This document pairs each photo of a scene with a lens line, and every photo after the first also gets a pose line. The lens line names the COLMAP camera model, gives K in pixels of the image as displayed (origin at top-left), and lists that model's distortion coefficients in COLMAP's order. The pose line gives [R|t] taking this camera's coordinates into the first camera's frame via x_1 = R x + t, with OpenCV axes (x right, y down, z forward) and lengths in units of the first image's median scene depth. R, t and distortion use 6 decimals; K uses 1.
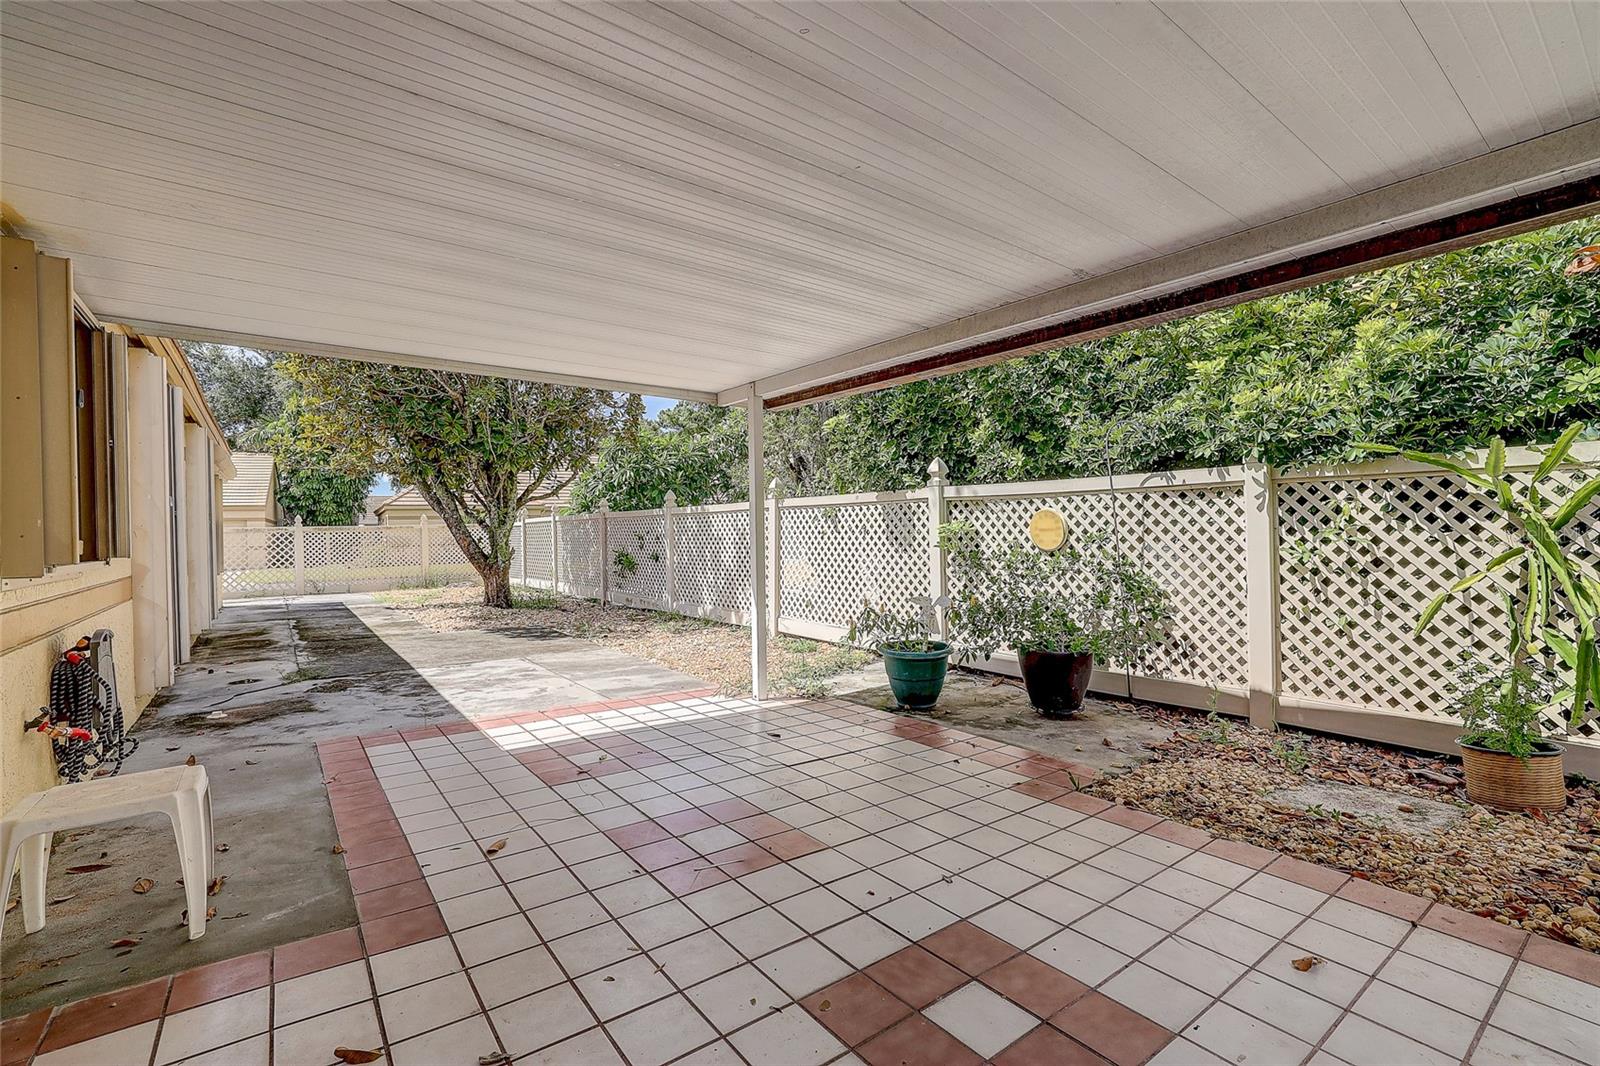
lens RADIAL K [[717.0, 0, 796.2], [0, 717.0, 535.3], [0, 0, 1]] dist [-0.050379, 0.021281]
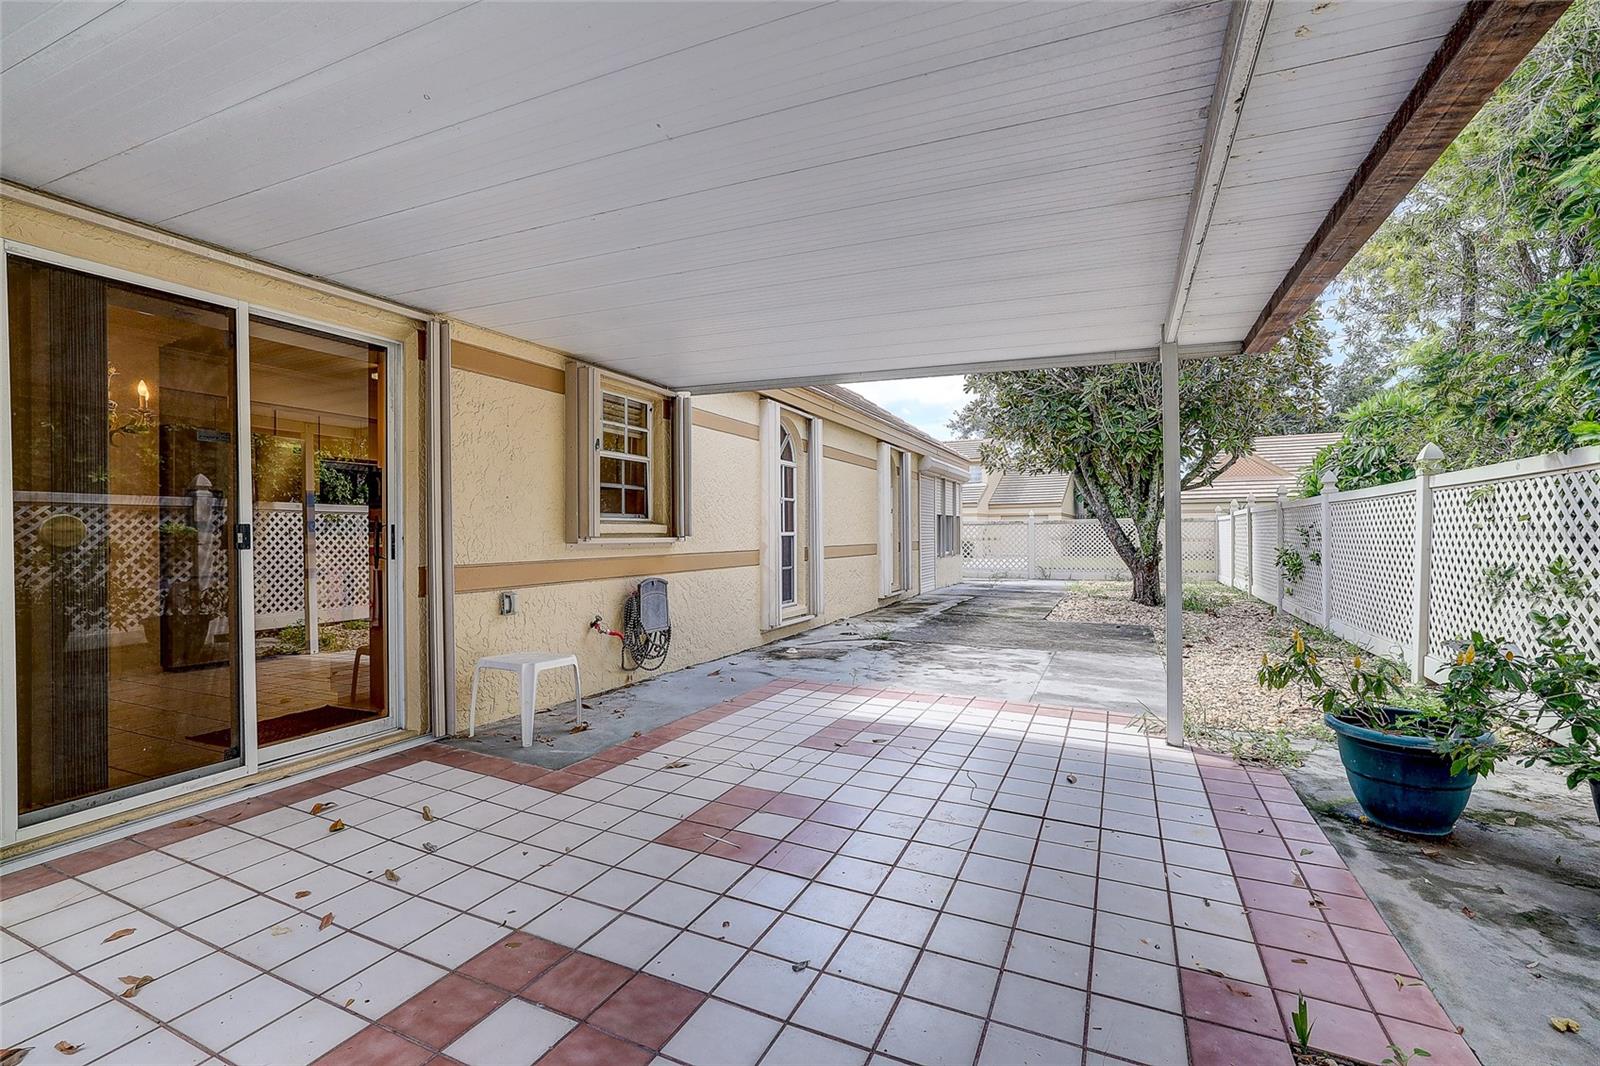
lens RADIAL K [[717.0, 0, 796.2], [0, 717.0, 535.3], [0, 0, 1]] dist [-0.050379, 0.021281]
pose [[0.478266, 0.019342, -0.878002, 0.479690], [-0.012913, 0.999804, 0.014991, 0.002885], [0.878120, 0.004168, 0.478422, 0.343146]]
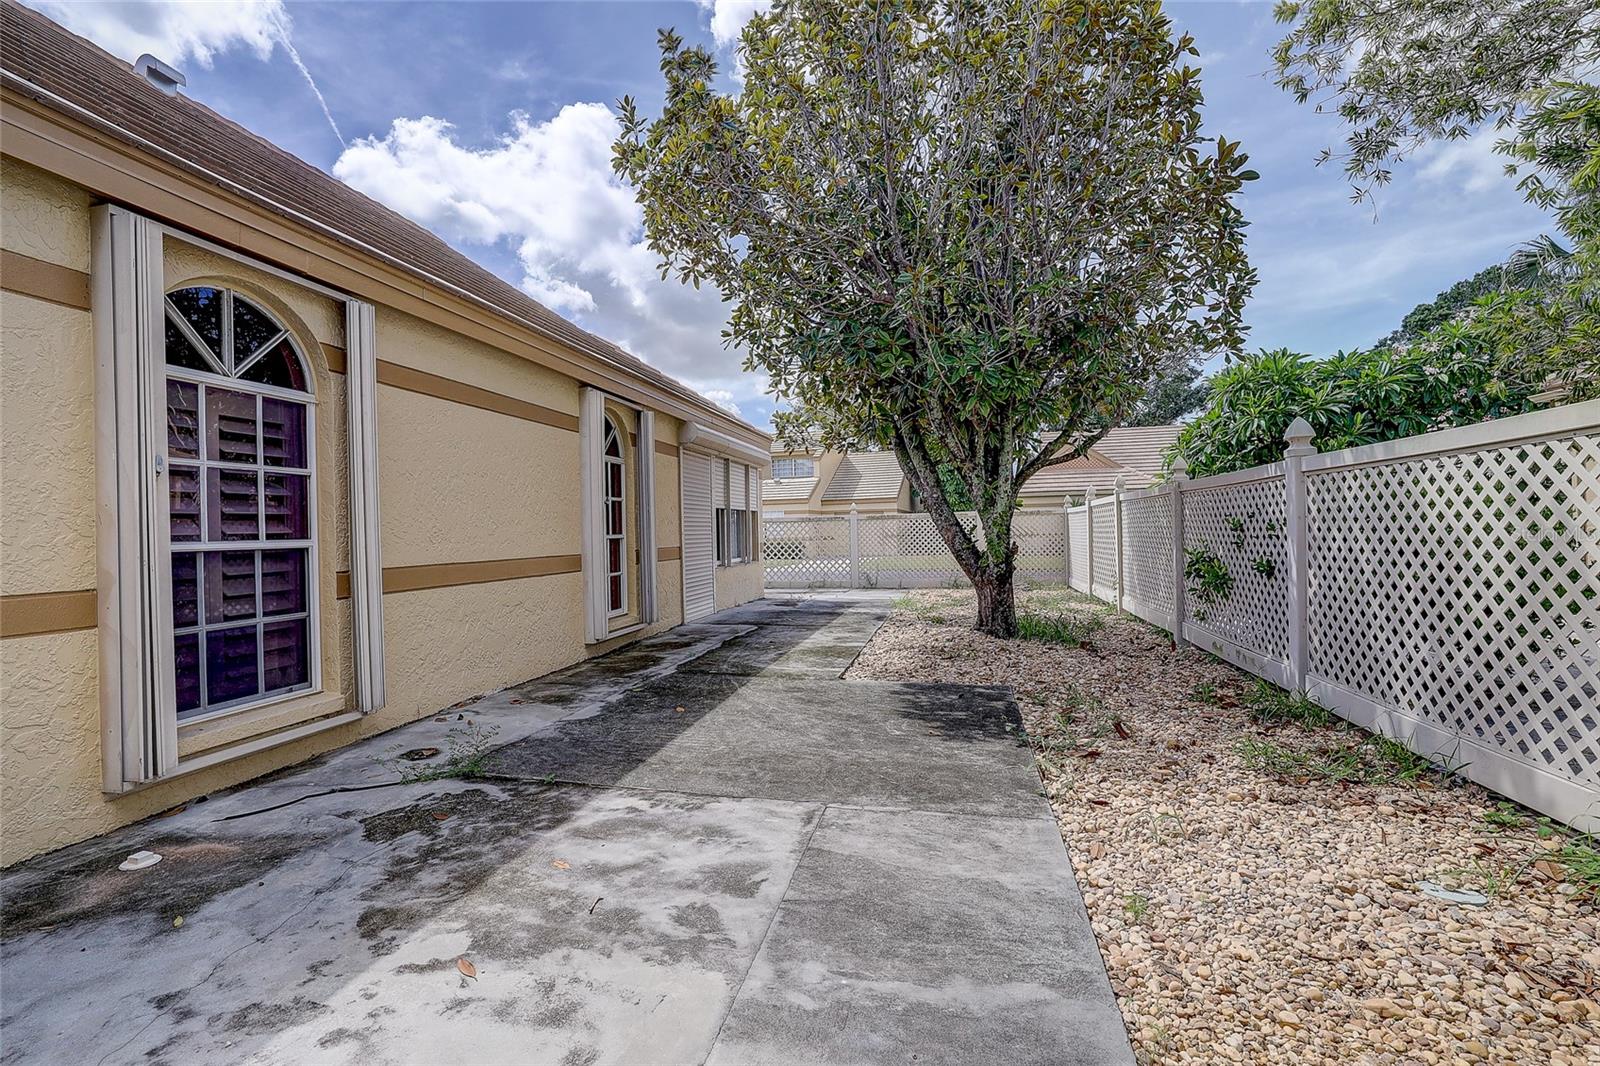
lens RADIAL K [[717.0, 0, 796.2], [0, 717.0, 535.3], [0, 0, 1]] dist [-0.050379, 0.021281]
pose [[0.650956, 0.008800, -0.759064, -0.115516], [0.001572, 0.999915, 0.012940, 0.006787], [0.759113, -0.009616, 0.650887, 1.121771]]
